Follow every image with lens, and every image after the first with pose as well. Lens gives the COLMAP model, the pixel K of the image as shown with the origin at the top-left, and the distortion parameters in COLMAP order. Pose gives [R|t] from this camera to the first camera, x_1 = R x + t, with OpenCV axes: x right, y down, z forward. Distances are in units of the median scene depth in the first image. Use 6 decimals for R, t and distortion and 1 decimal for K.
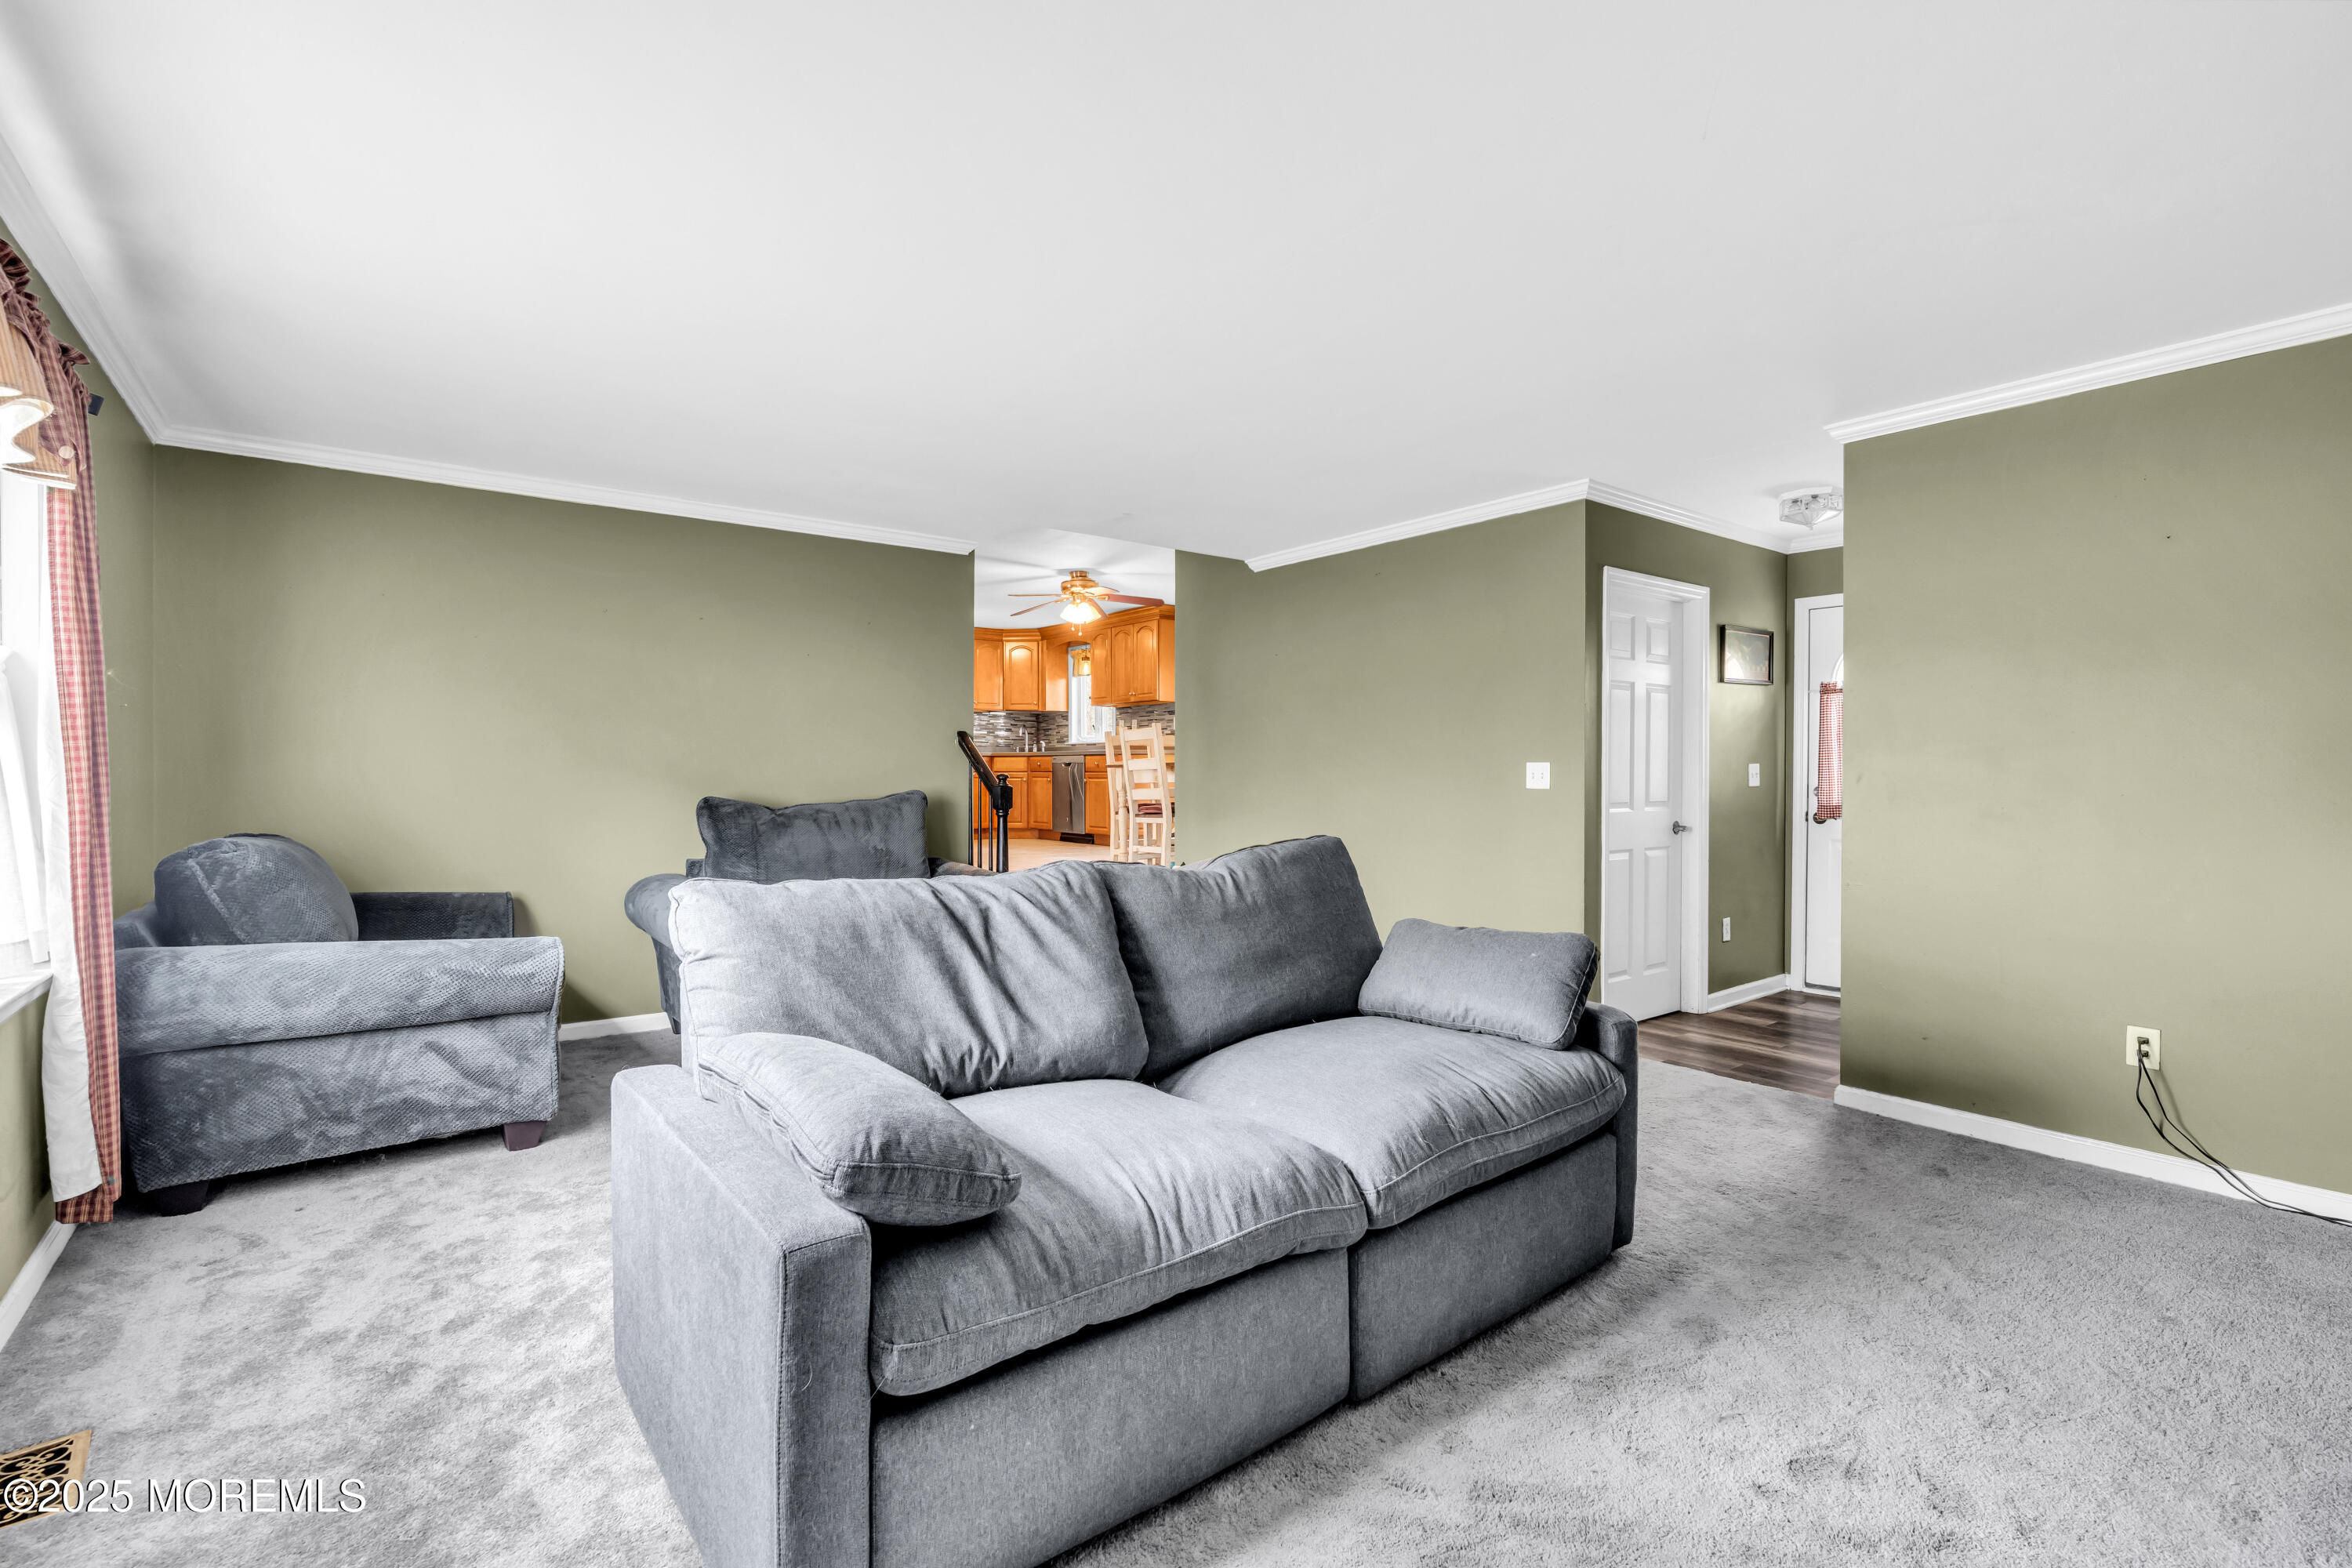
lens RADIAL K [[1056.2, 0, 1168.7], [0, 1056.2, 767.2], [0, 0, 1]] dist [-0.009191, 0.000201]
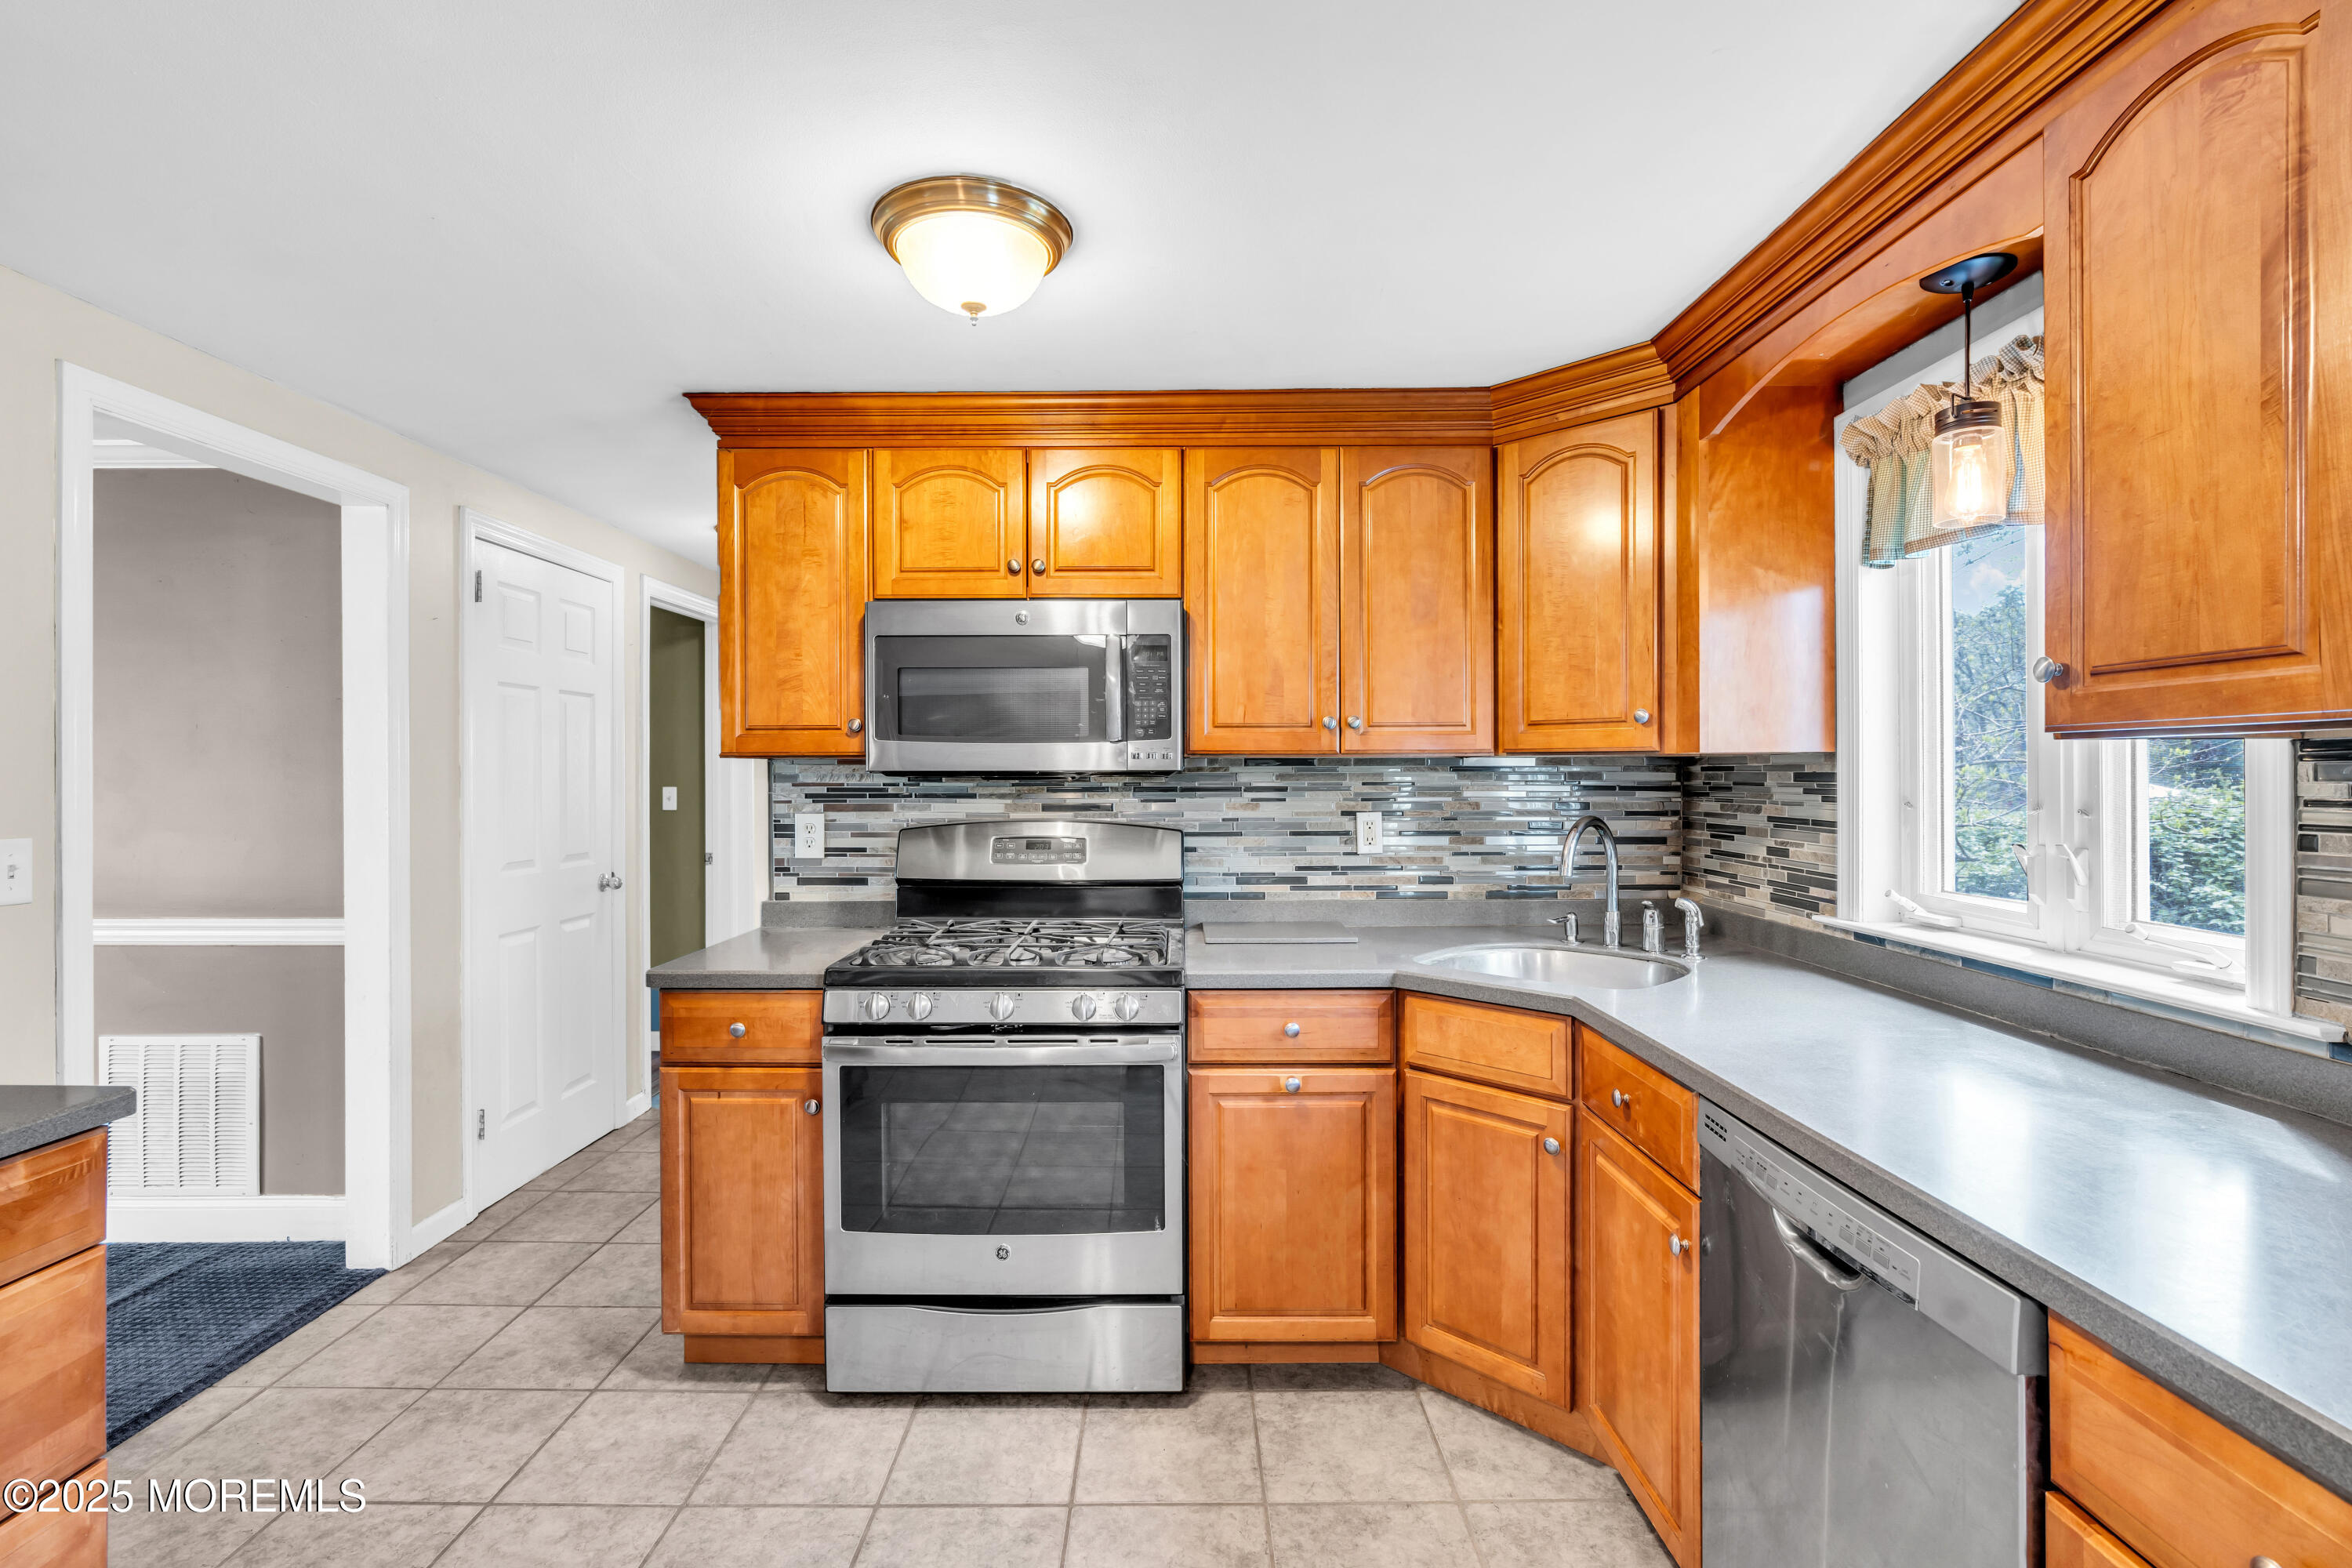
lens RADIAL K [[1056.2, 0, 1173.6], [0, 1056.2, 770.7], [0, 0, 1]] dist [-0.009191, 0.000201]
pose [[0.789070, -0.004912, -0.614284, -0.163334], [0.006778, 0.999977, 0.000710, -0.113878], [0.614266, -0.004724, 0.789085, 1.740632]]
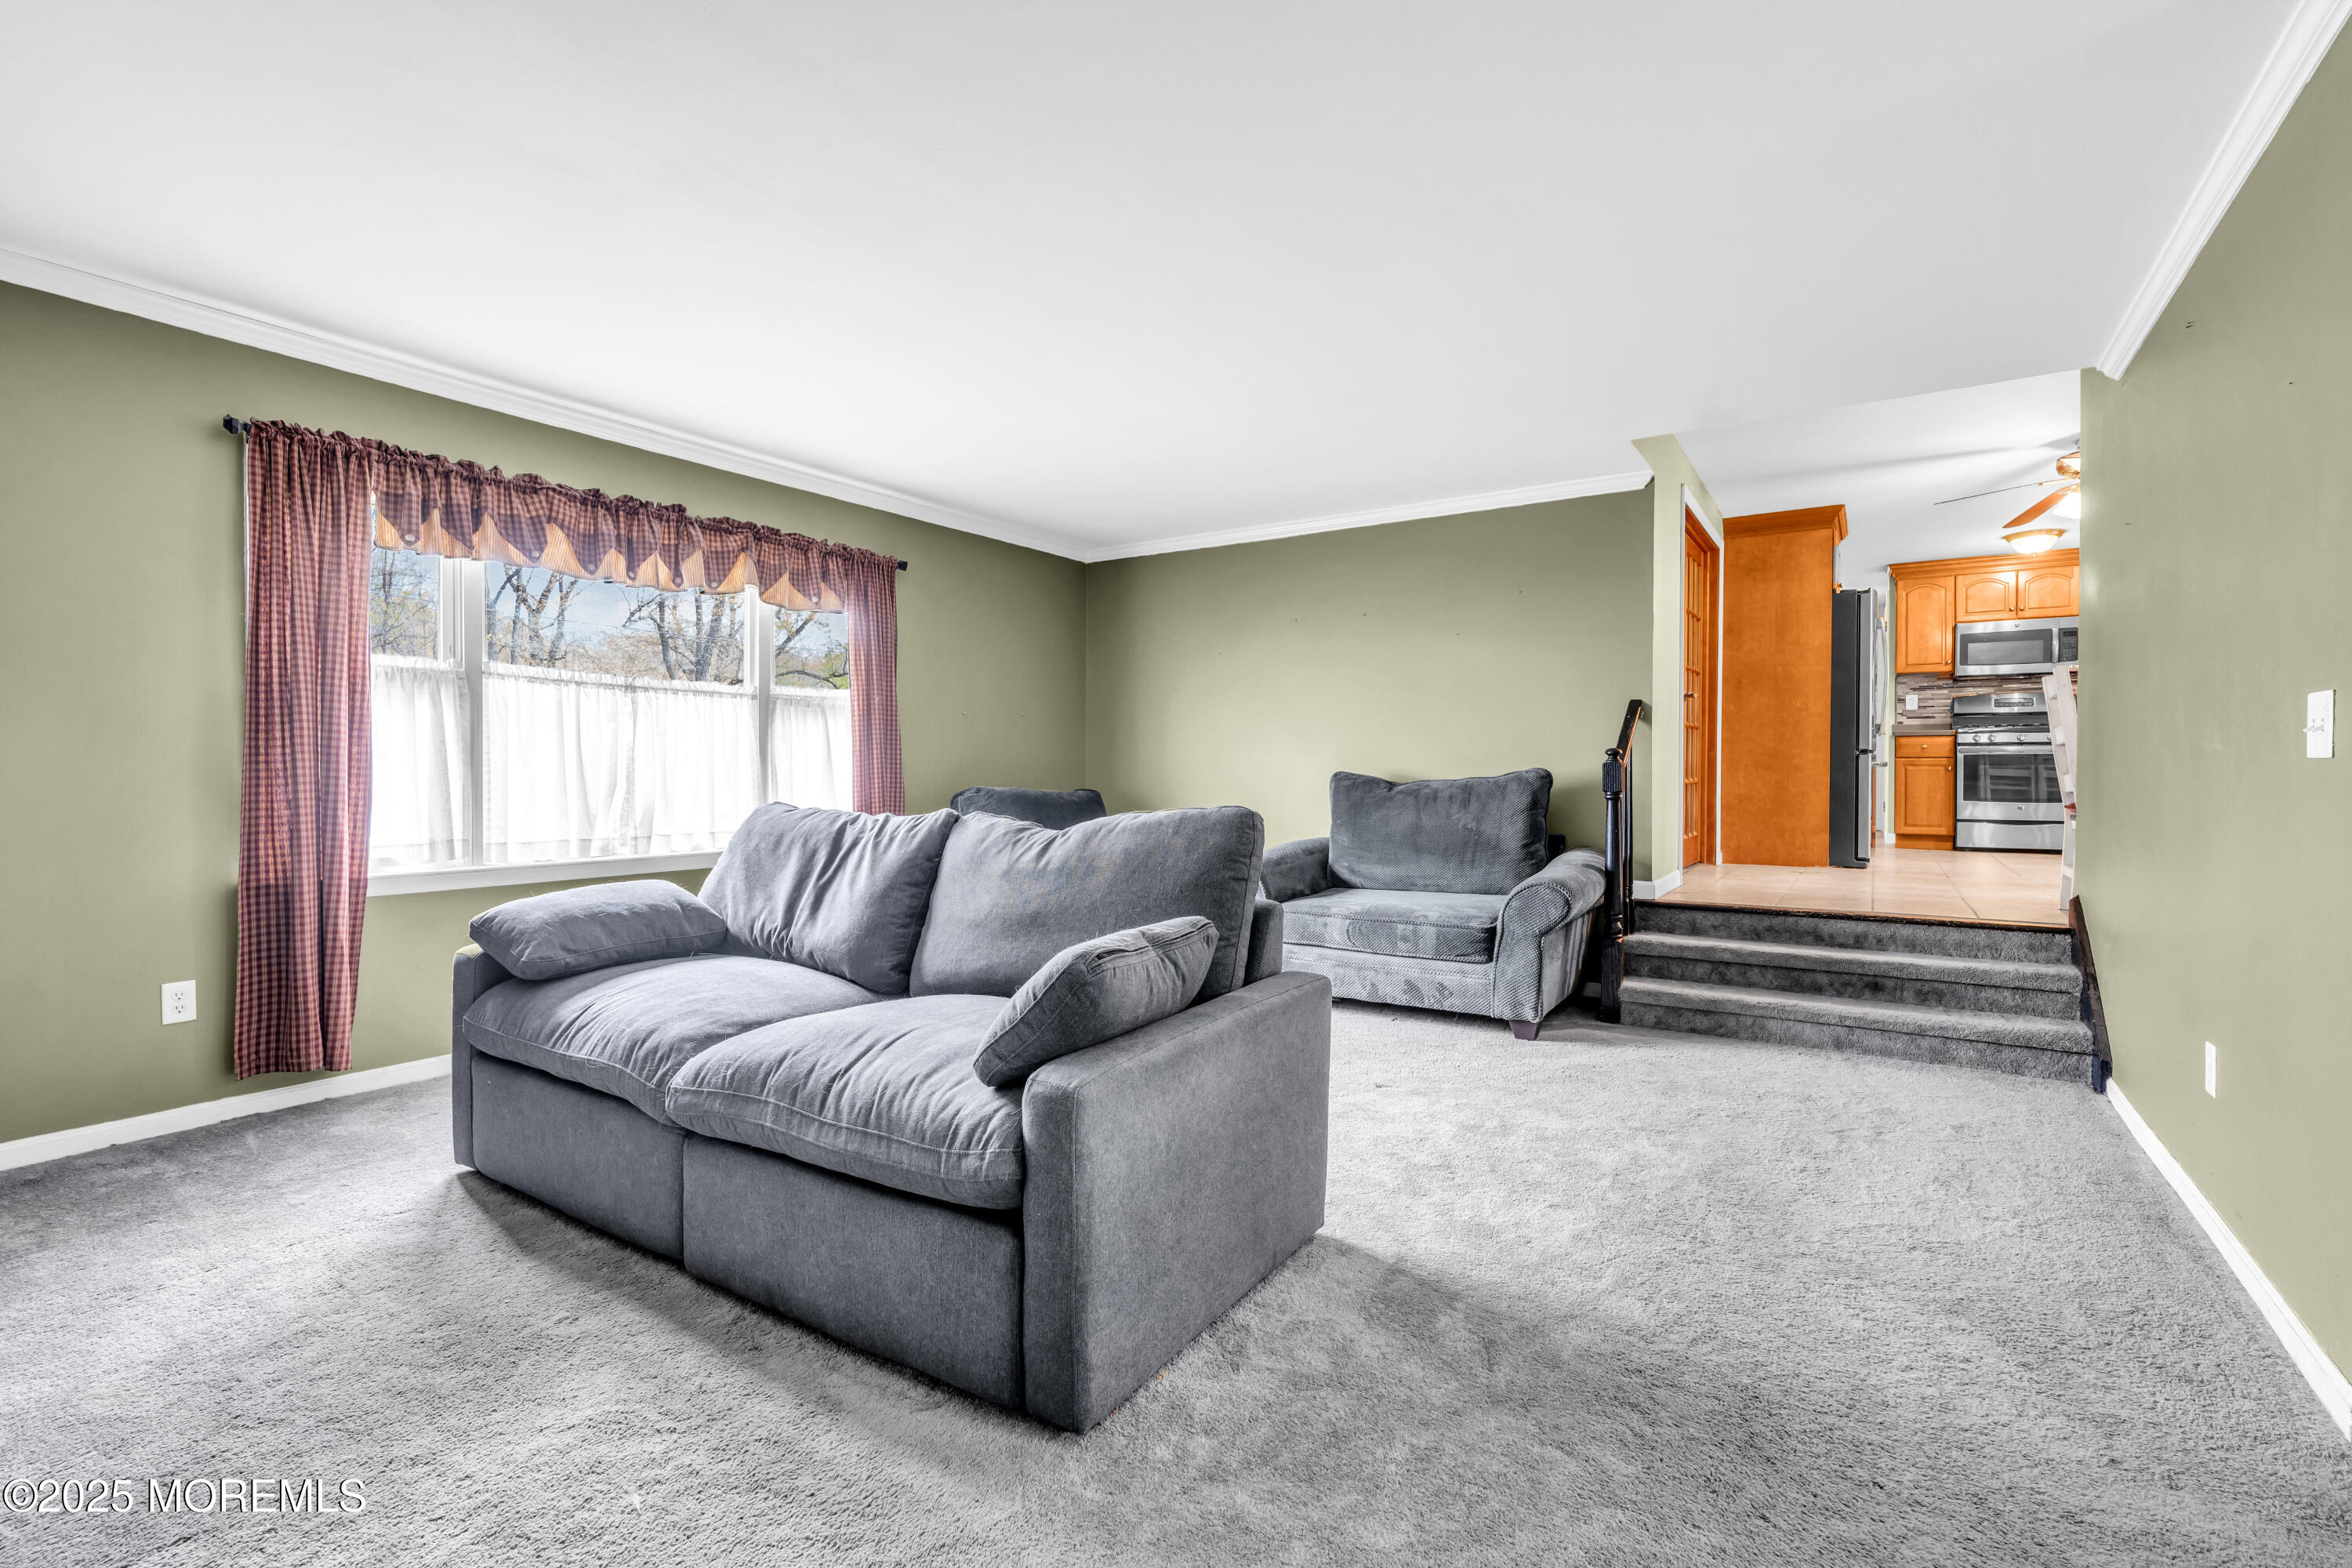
lens RADIAL K [[1056.2, 0, 1175.5], [0, 1056.2, 787.6], [0, 0, 1]] dist [-0.009191, 0.000201]
pose [[0.329605, 0.023292, -0.943832, 0.529386], [-0.002193, 0.999712, 0.023905, 0.017507], [0.944116, -0.005810, 0.329561, 0.417709]]
